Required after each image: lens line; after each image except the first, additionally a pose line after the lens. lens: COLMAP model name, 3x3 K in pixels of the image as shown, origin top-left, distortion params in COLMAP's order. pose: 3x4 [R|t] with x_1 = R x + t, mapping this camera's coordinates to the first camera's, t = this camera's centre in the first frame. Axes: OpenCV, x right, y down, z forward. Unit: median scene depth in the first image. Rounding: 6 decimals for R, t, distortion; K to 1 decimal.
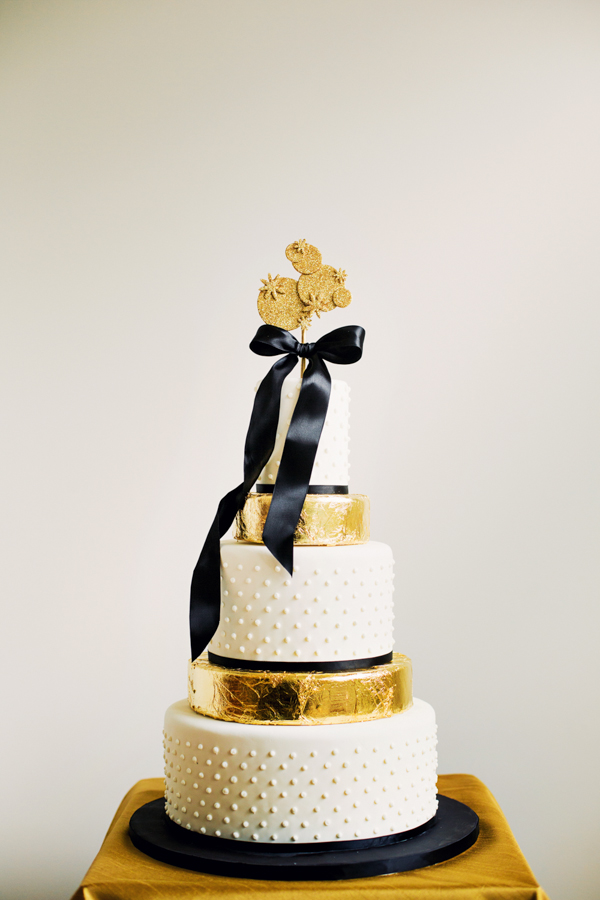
lens RADIAL K [[1353.7, 0, 300.0], [0, 1353.7, 450.0], [0, 0, 1]] dist [-0.139054, 0.092700]
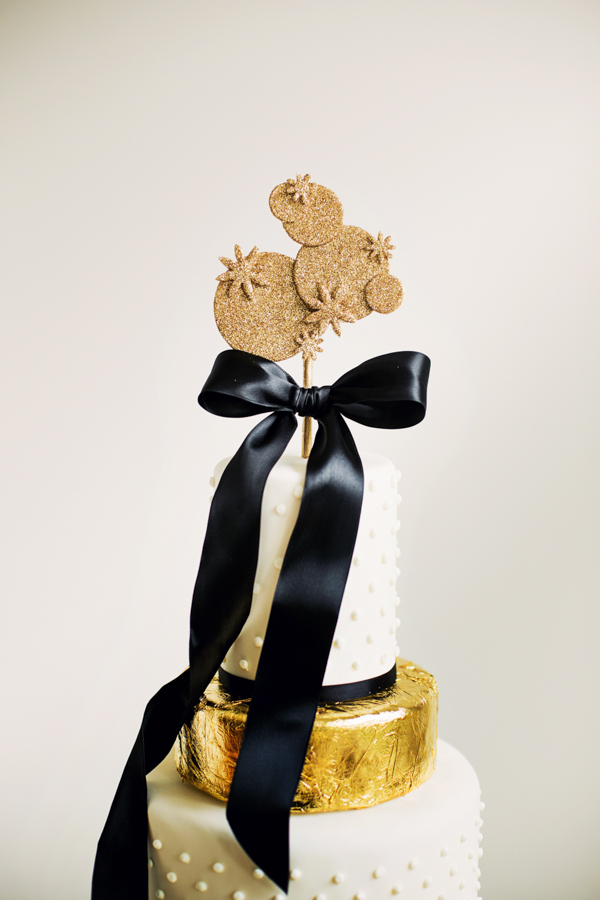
lens RADIAL K [[1353.7, 0, 300.0], [0, 1353.7, 450.0], [0, 0, 1]] dist [-0.139054, 0.092700]
pose [[0.999956, -0.007875, -0.005130, 0.002368], [0.008595, 0.987050, 0.160183, -0.138686], [0.003803, -0.160220, 0.987074, 0.511329]]
